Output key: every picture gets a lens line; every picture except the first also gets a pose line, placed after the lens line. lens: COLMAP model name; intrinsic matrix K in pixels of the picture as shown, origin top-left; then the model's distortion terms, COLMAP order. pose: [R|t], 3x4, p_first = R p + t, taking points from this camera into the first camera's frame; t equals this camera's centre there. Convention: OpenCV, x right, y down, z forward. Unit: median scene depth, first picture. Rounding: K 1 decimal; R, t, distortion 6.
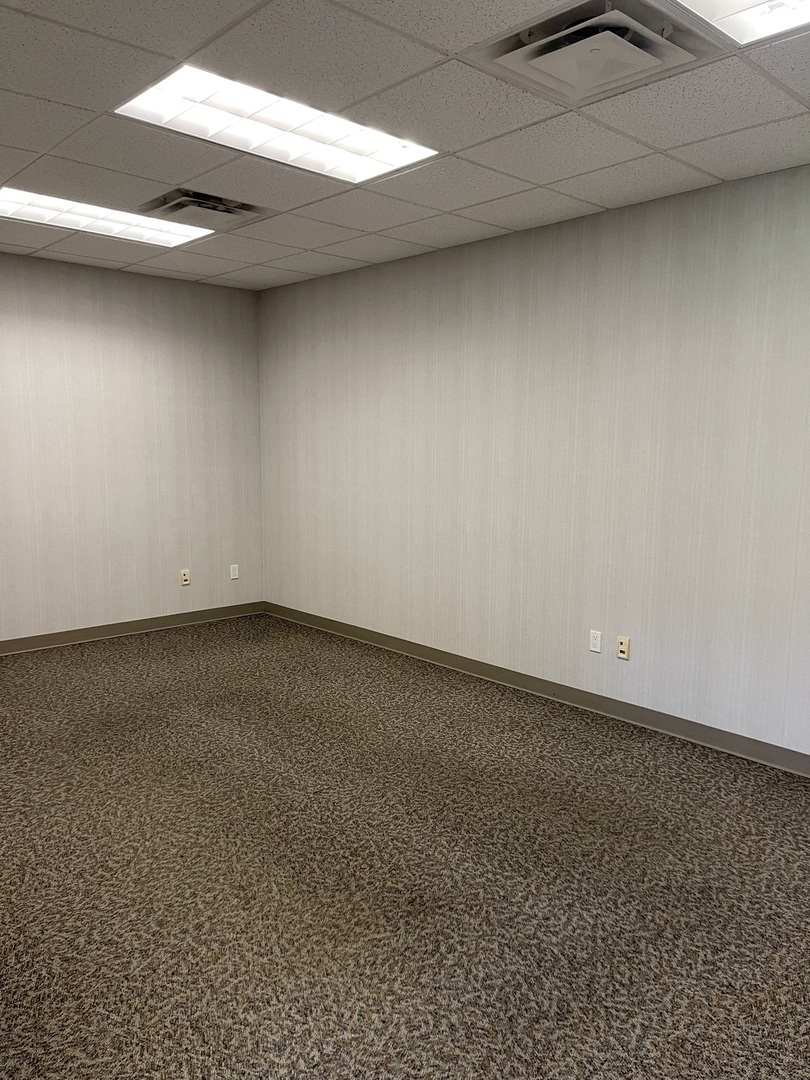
lens RADIAL K [[804.5, 0, 401.7], [0, 804.5, 546.8], [0, 0, 1]] dist [0.096889, -0.126223]
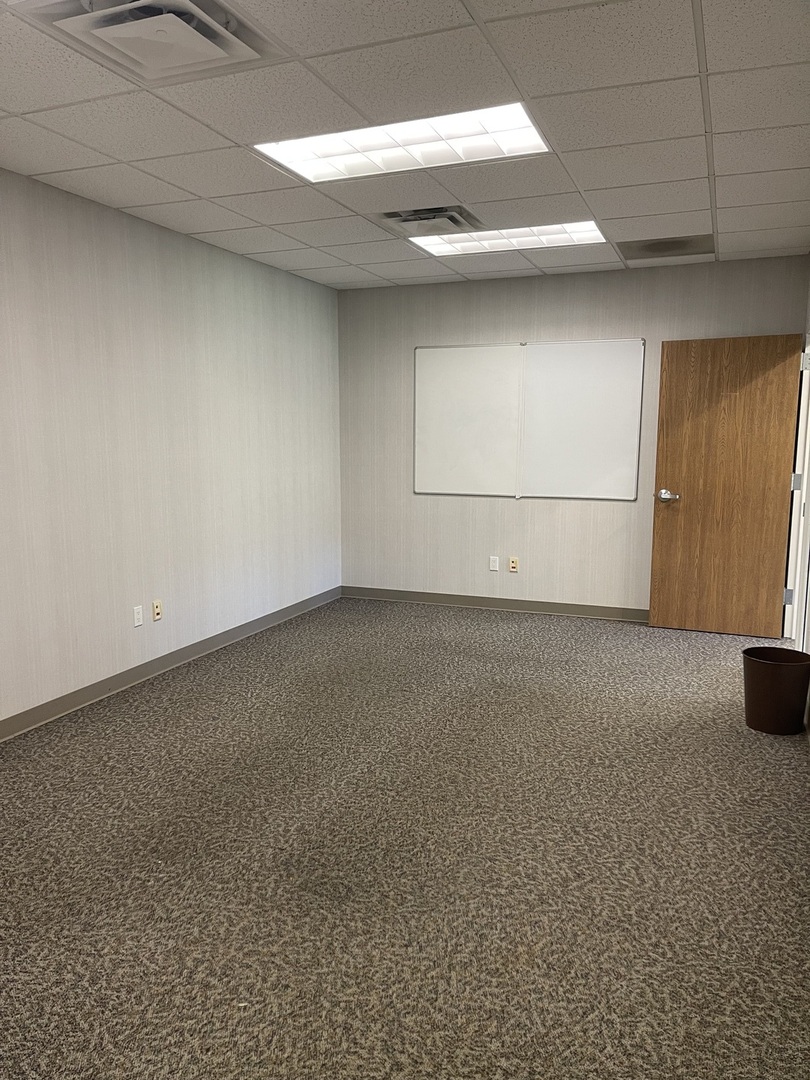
lens RADIAL K [[804.5, 0, 401.7], [0, 804.5, 546.8], [0, 0, 1]] dist [0.096889, -0.126223]
pose [[-0.436677, -0.135285, 0.889388, -0.938164], [0.115484, 0.972019, 0.204555, -0.165744], [-0.892175, 0.192035, -0.408835, 1.223171]]
